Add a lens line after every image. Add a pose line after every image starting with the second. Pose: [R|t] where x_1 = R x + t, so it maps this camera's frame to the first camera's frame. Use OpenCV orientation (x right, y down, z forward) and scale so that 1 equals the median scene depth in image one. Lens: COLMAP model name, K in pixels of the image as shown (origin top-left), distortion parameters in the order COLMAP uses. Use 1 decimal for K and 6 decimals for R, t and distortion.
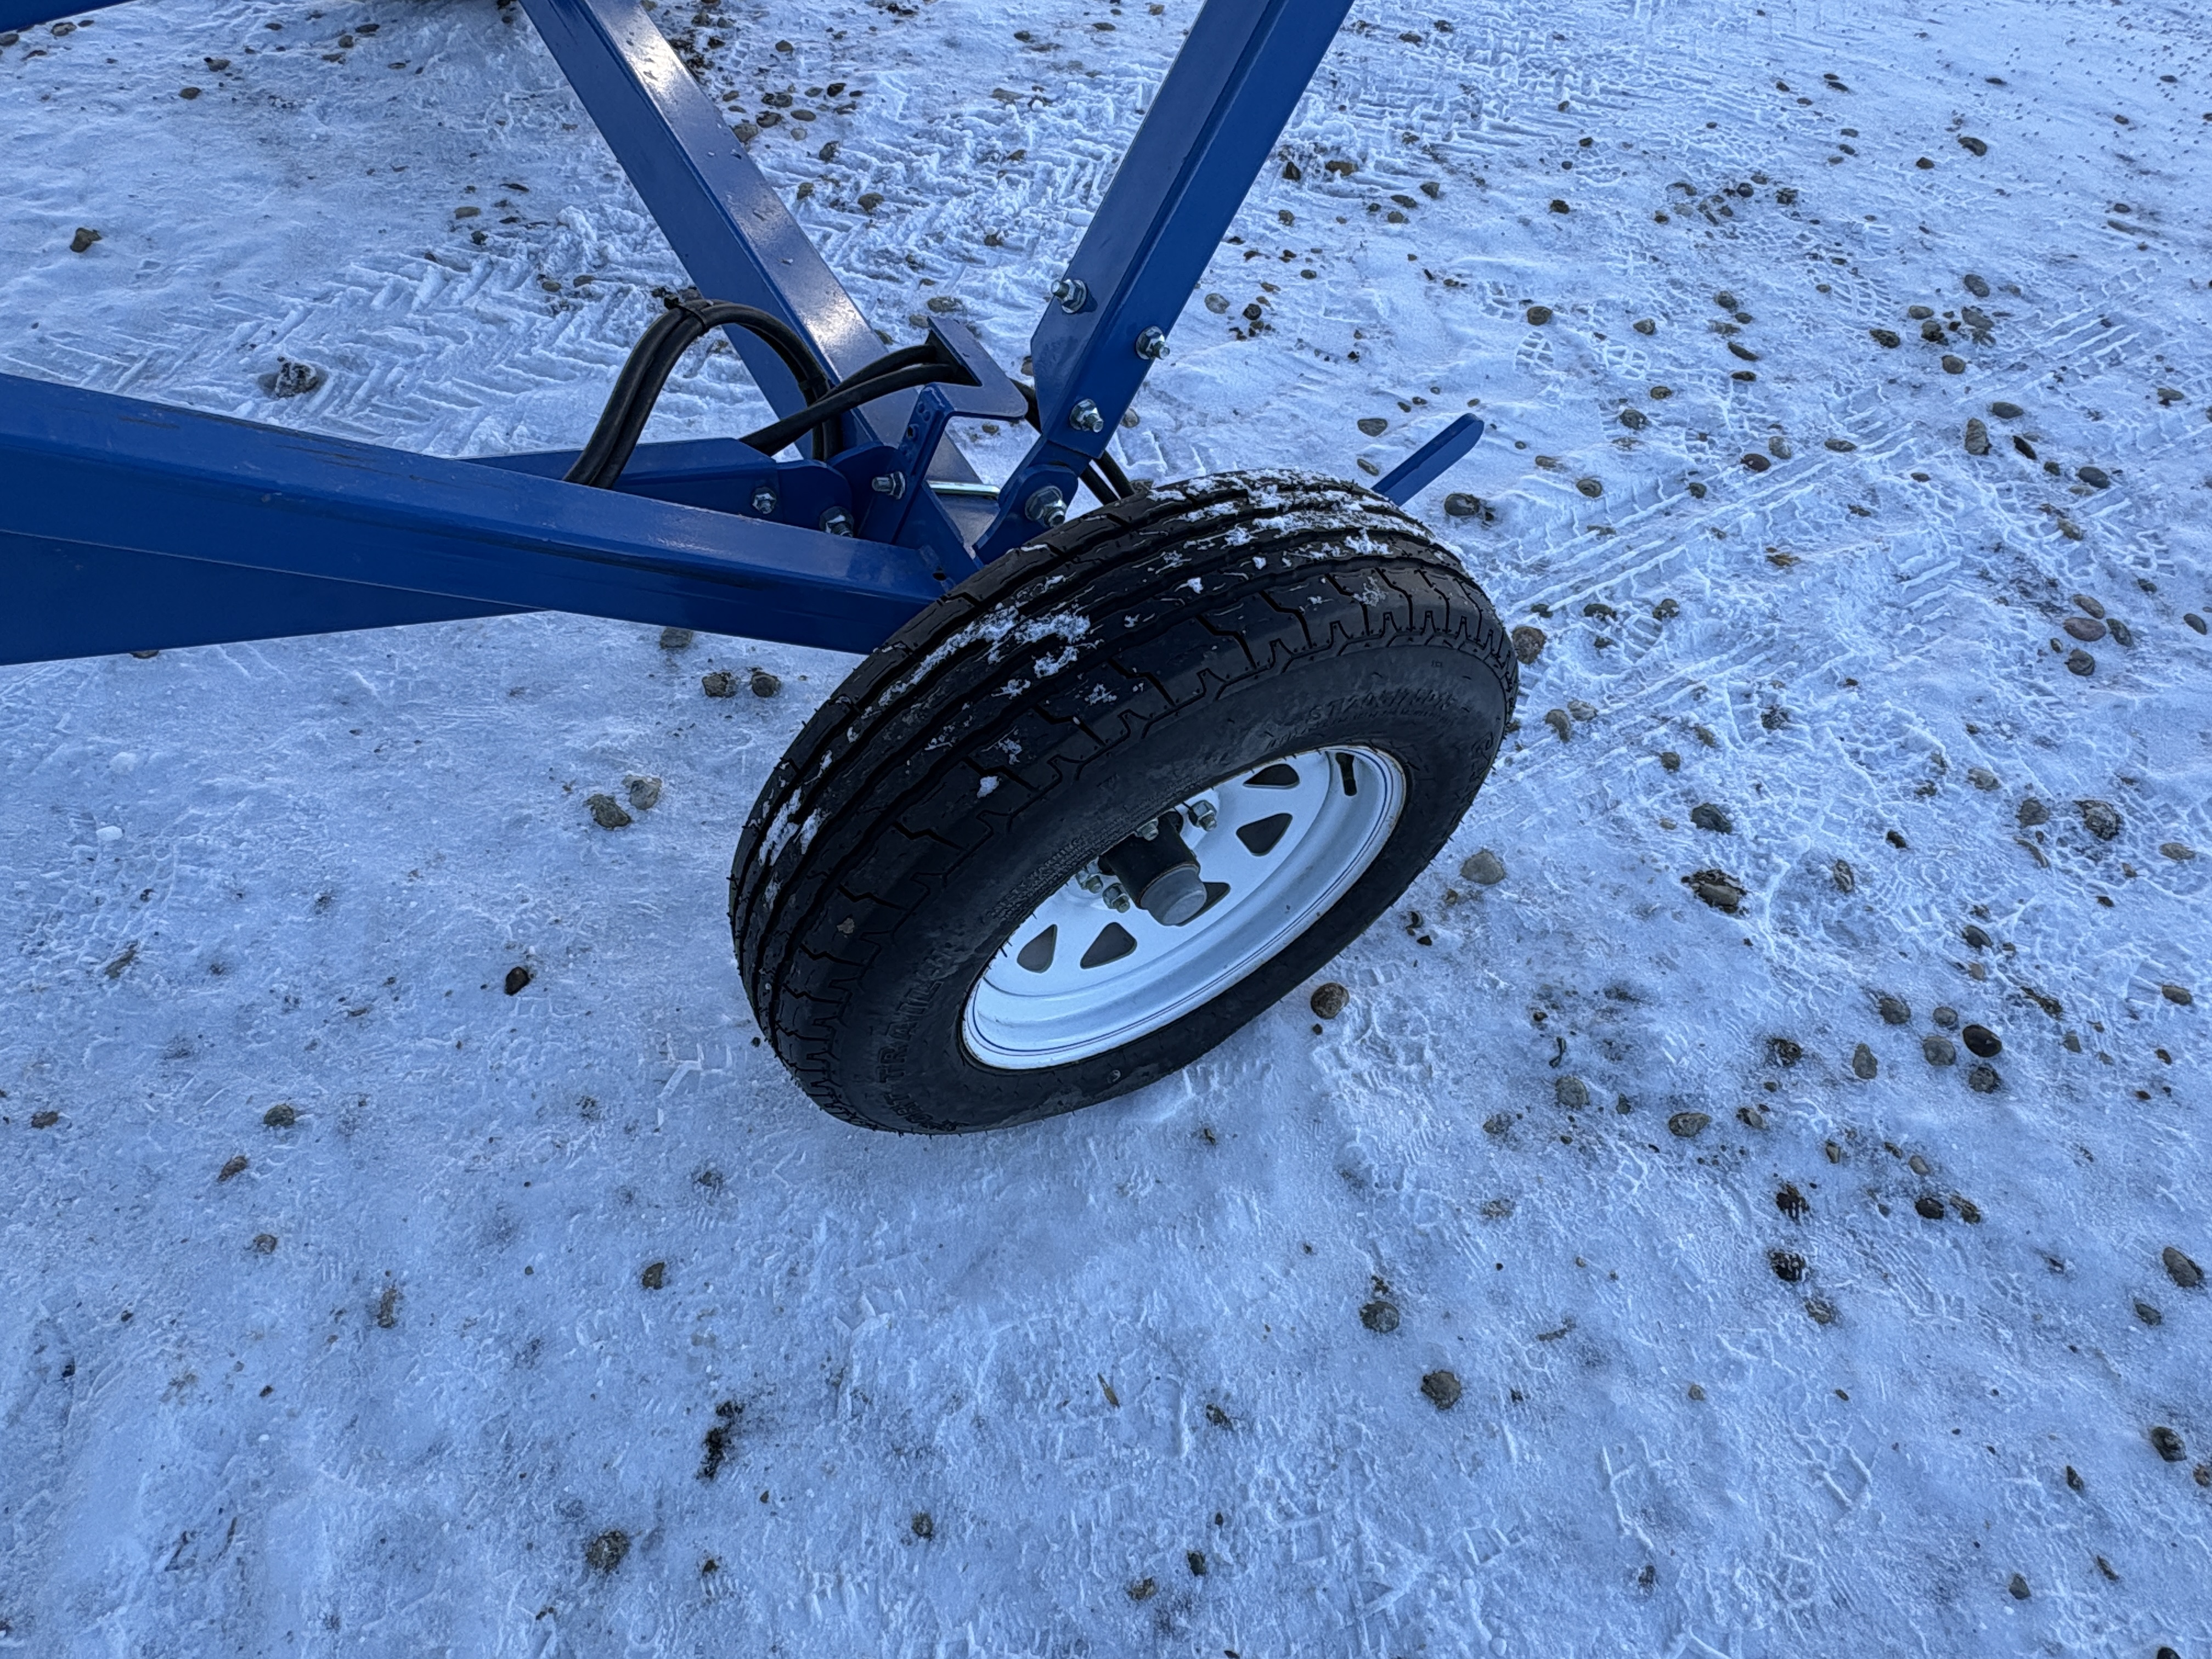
lens RADIAL K [[1281.1, 0, 1093.1], [0, 1281.1, 834.2], [0, 0, 1]] dist [-0.000315, 0.000295]
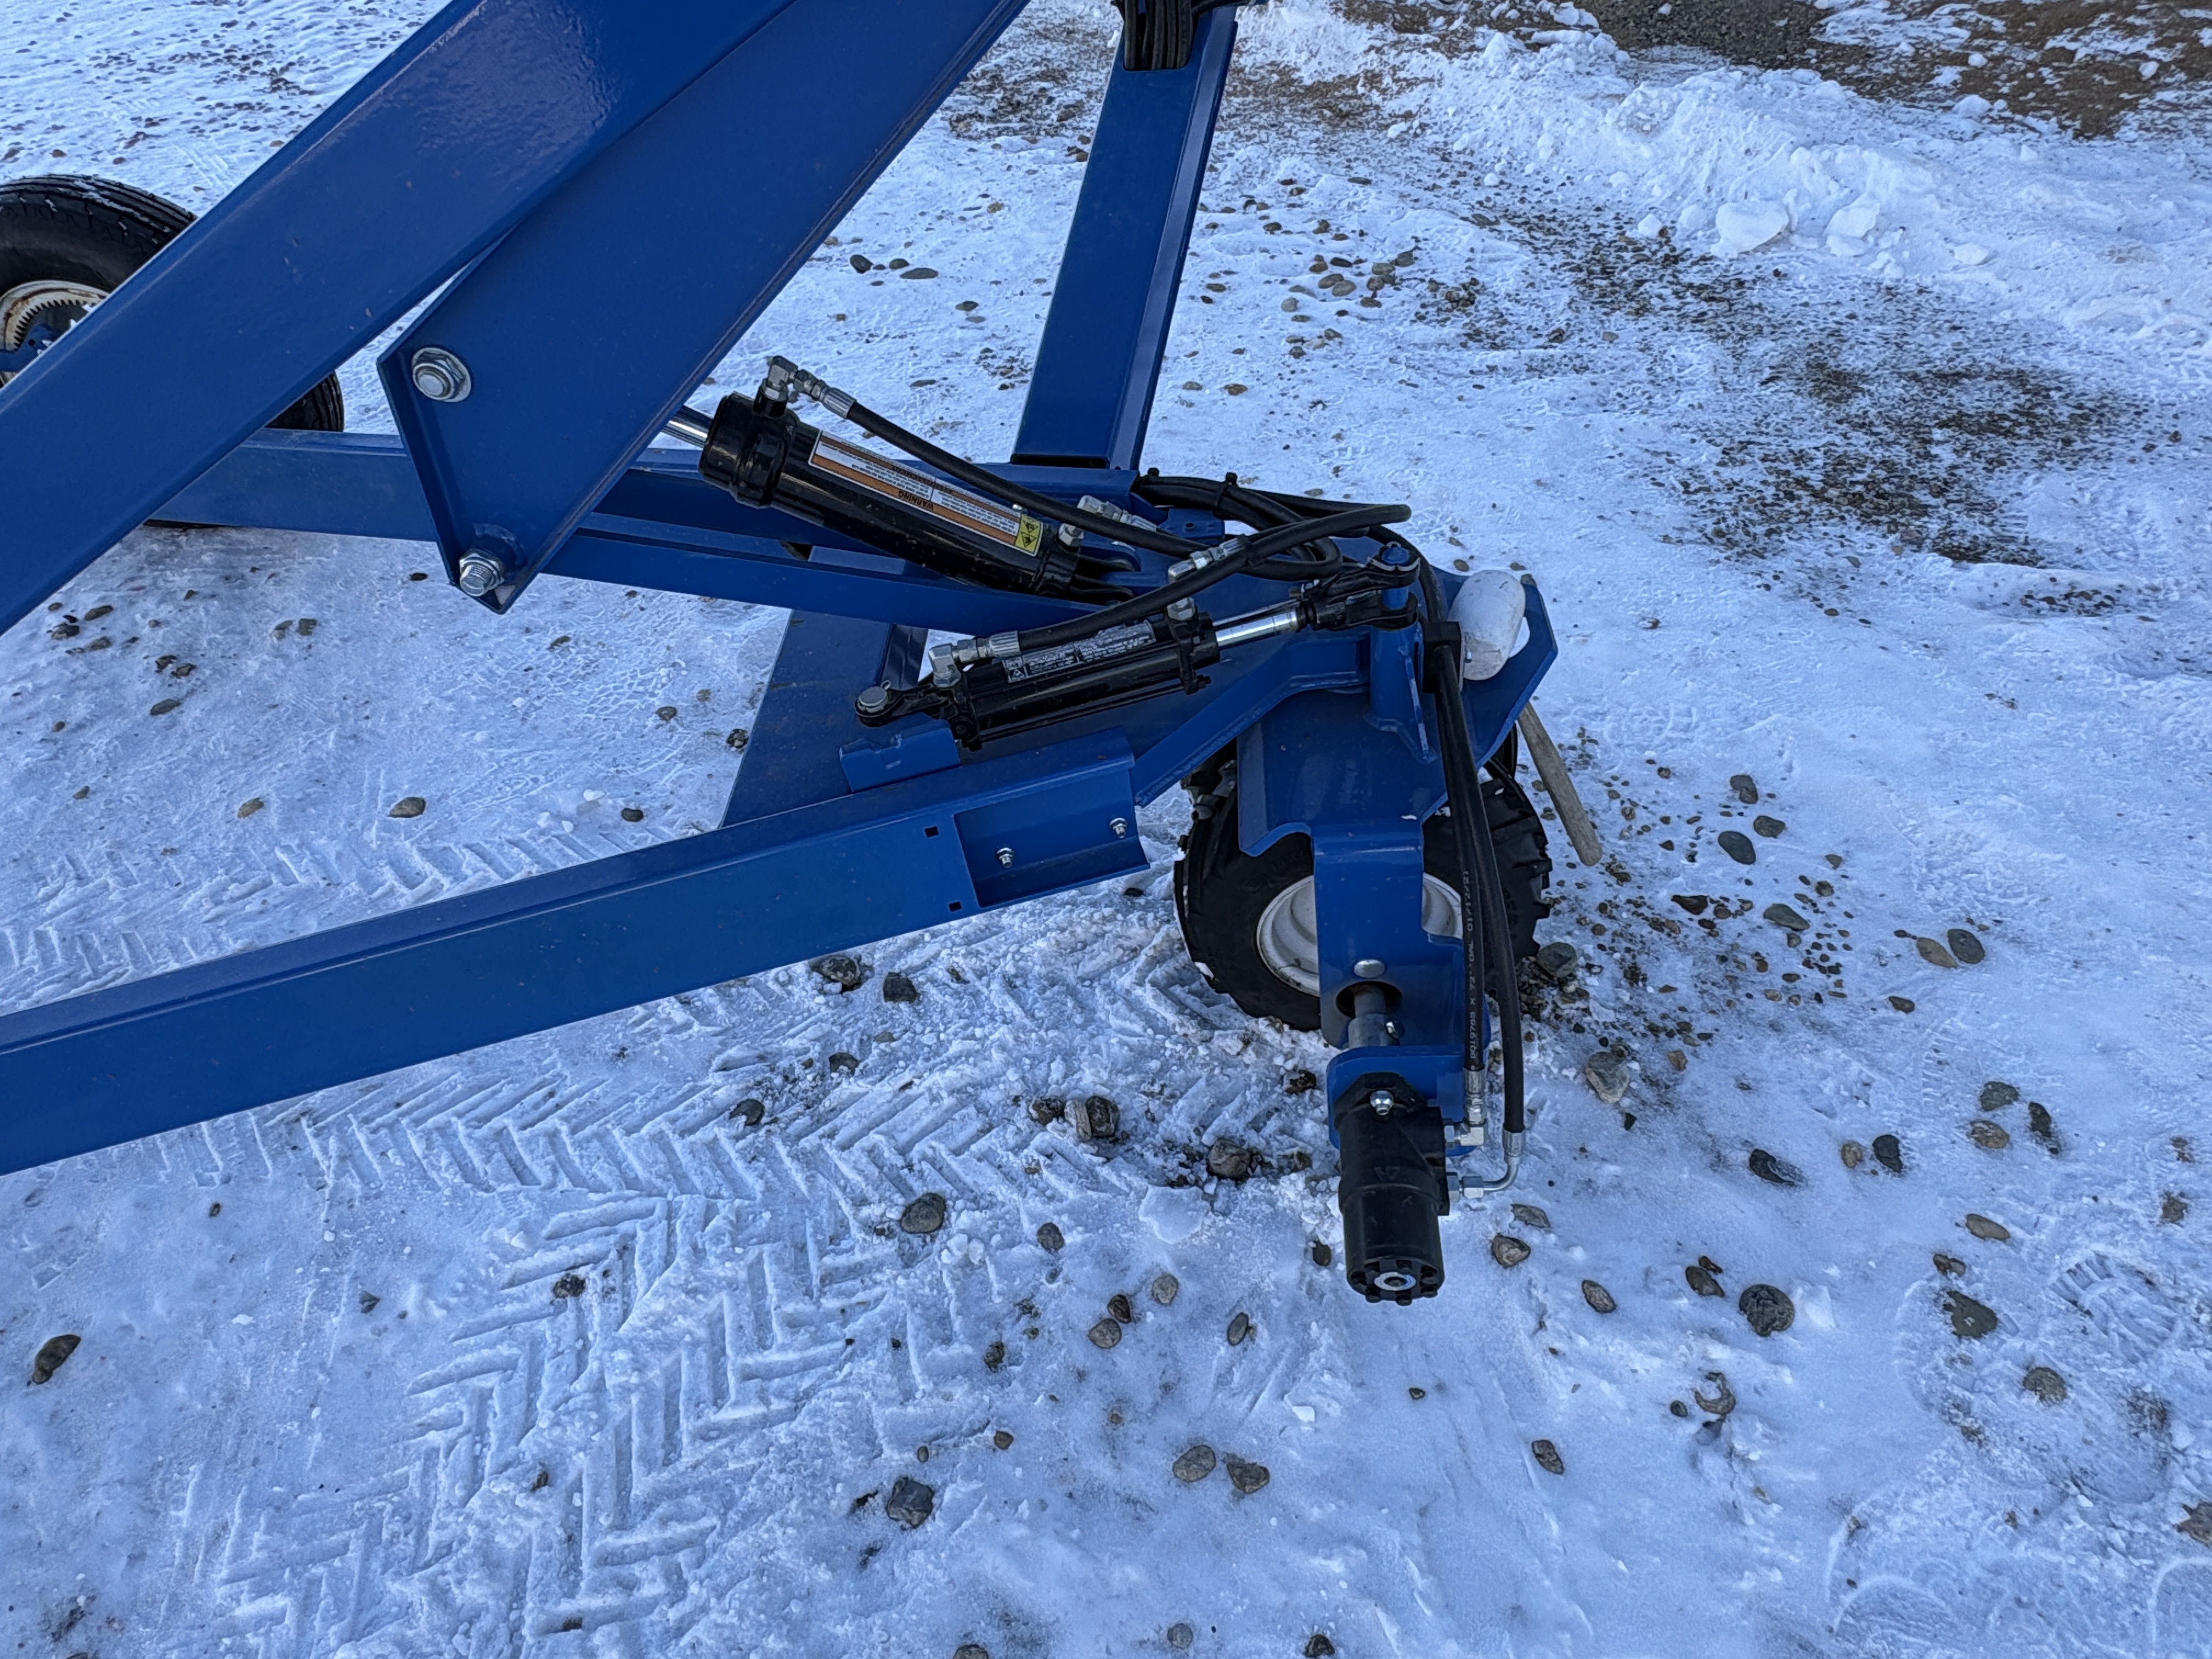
lens RADIAL K [[1270.8, 0, 1106.0], [0, 1270.8, 829.5], [0, 0, 1]] dist [-0.000816, -0.000820]
pose [[-0.857520, -0.363495, 0.364049, -1.888532], [0.449171, -0.184017, 0.874290, -0.999545], [-0.250808, 0.913241, 0.321070, 0.444886]]
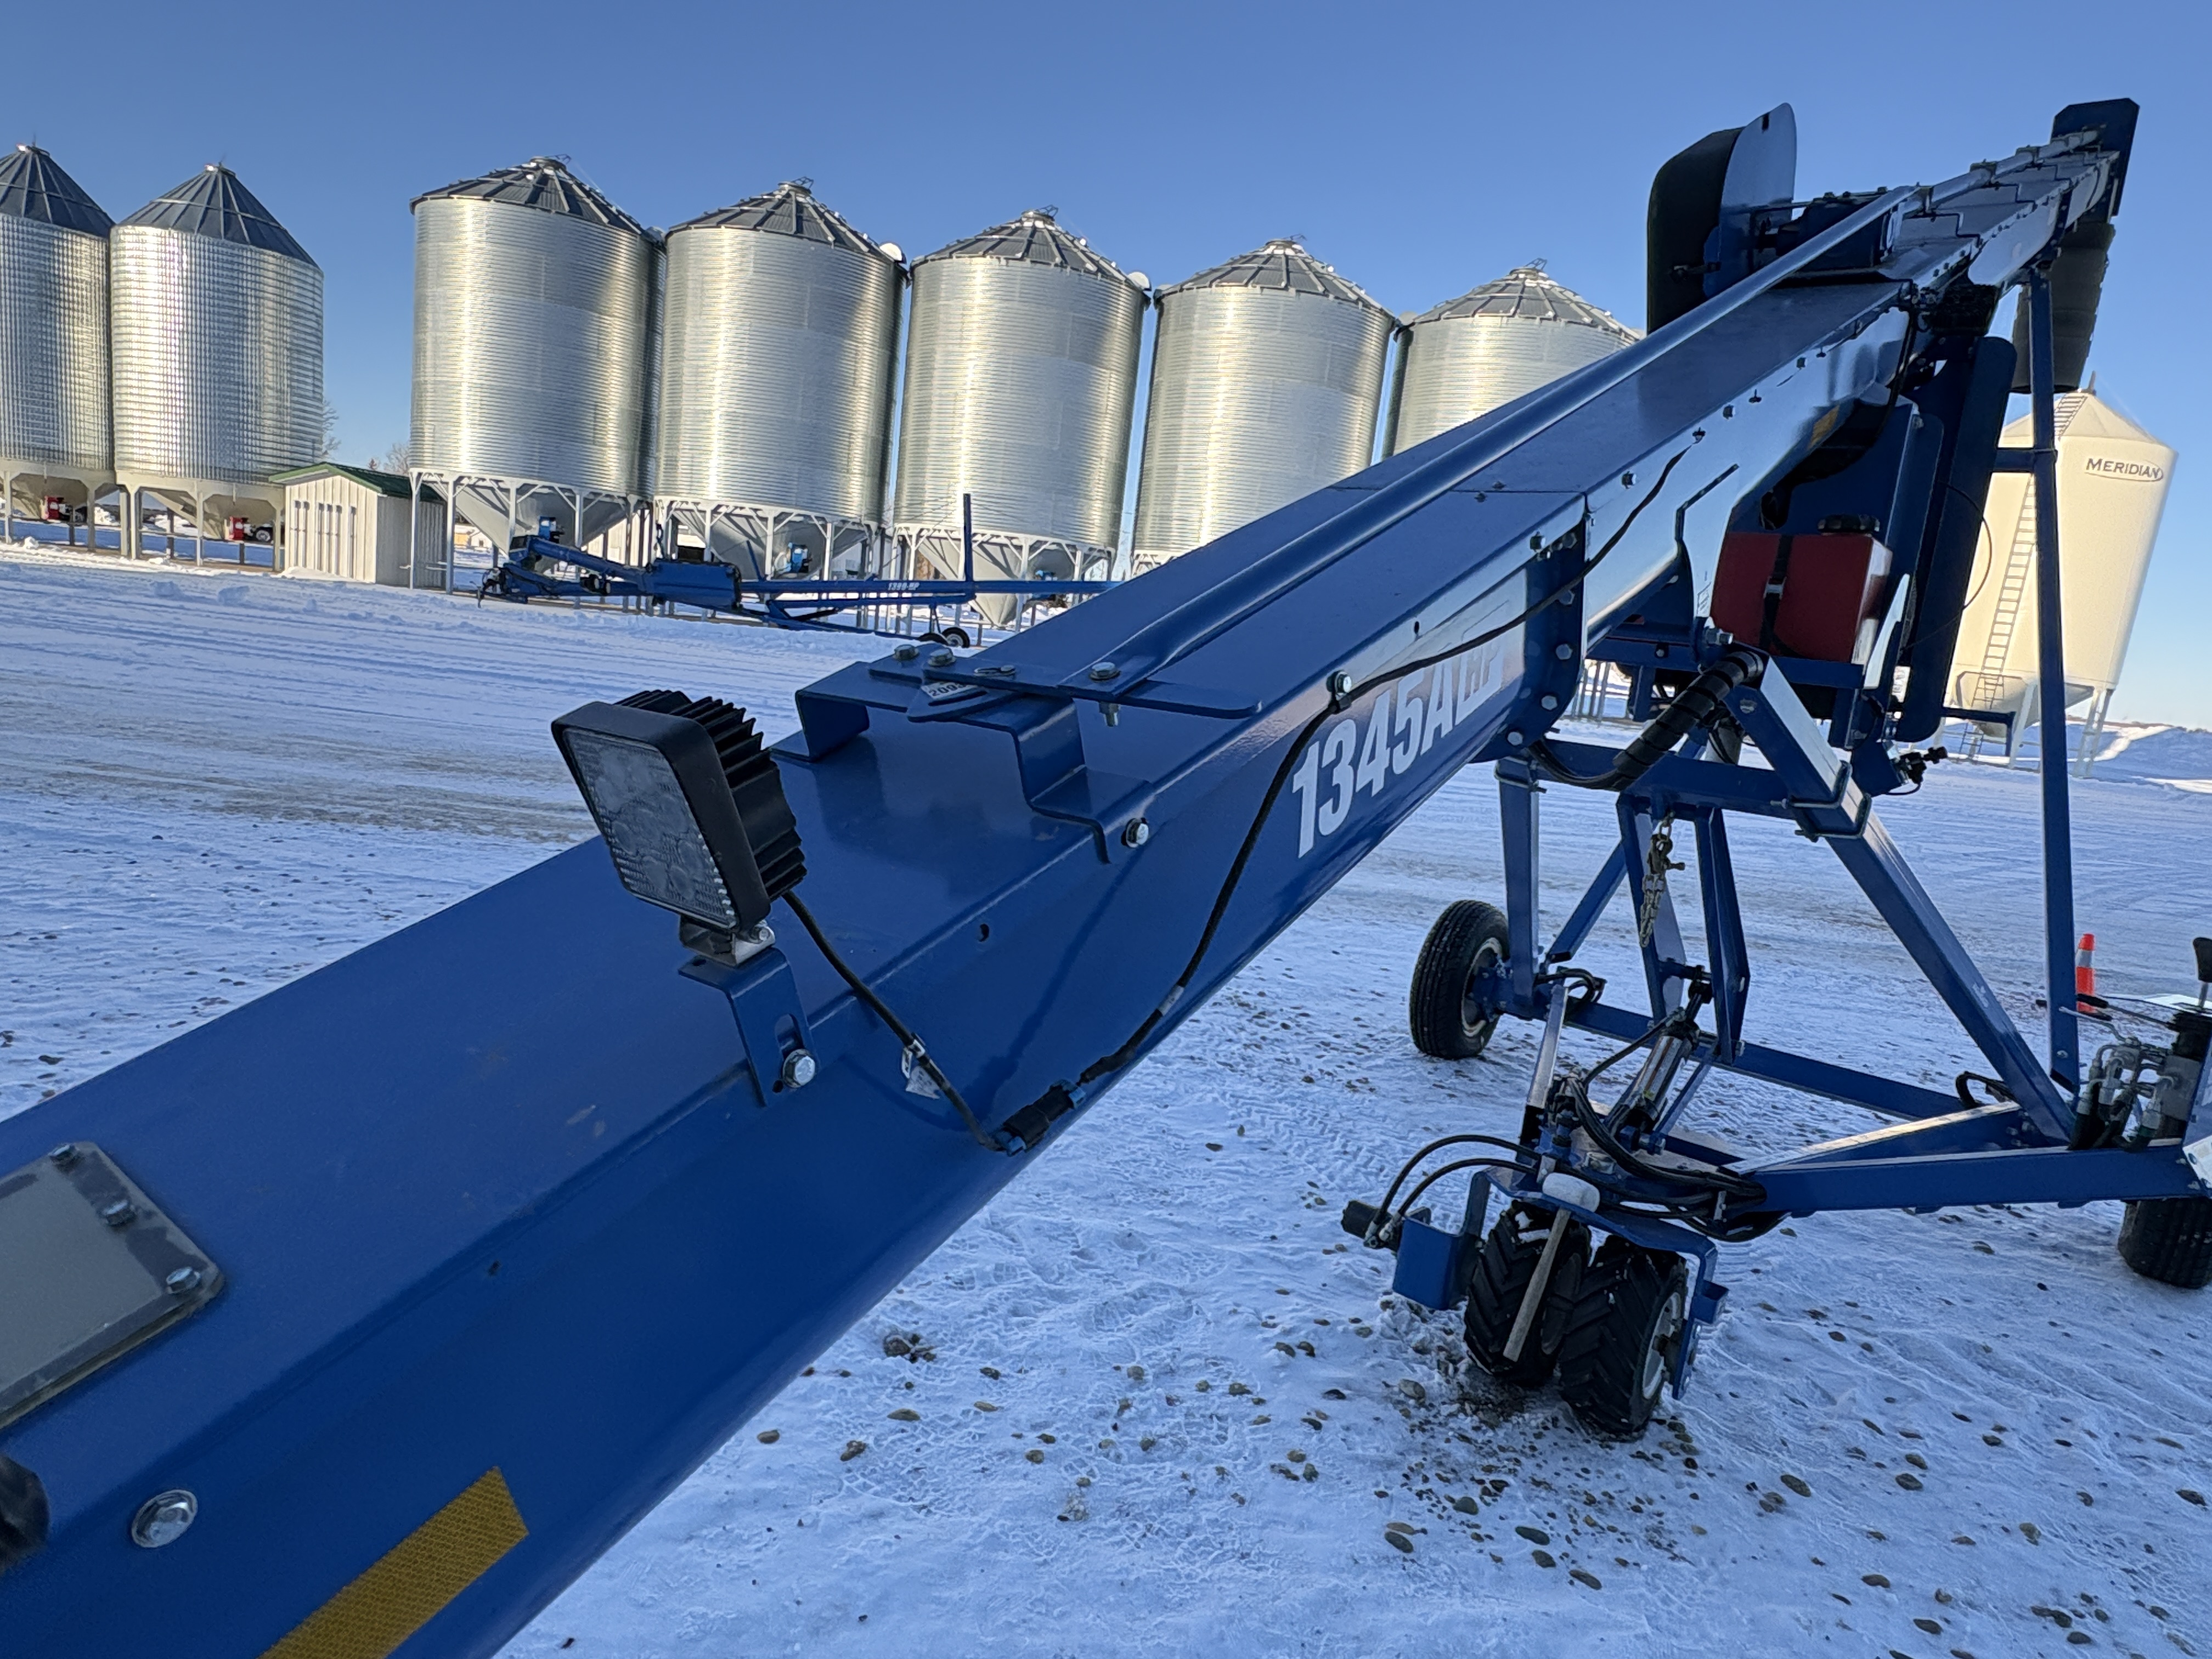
lens RADIAL K [[1284.6, 0, 1093.7], [0, 1284.6, 822.6], [0, 0, 1]] dist [-0.002408, 0.002258]
pose [[0.921104, -0.010986, 0.389162, -3.166085], [0.292492, 0.679233, -0.673120, 0.651297], [-0.256937, 0.733840, 0.628857, -0.929088]]
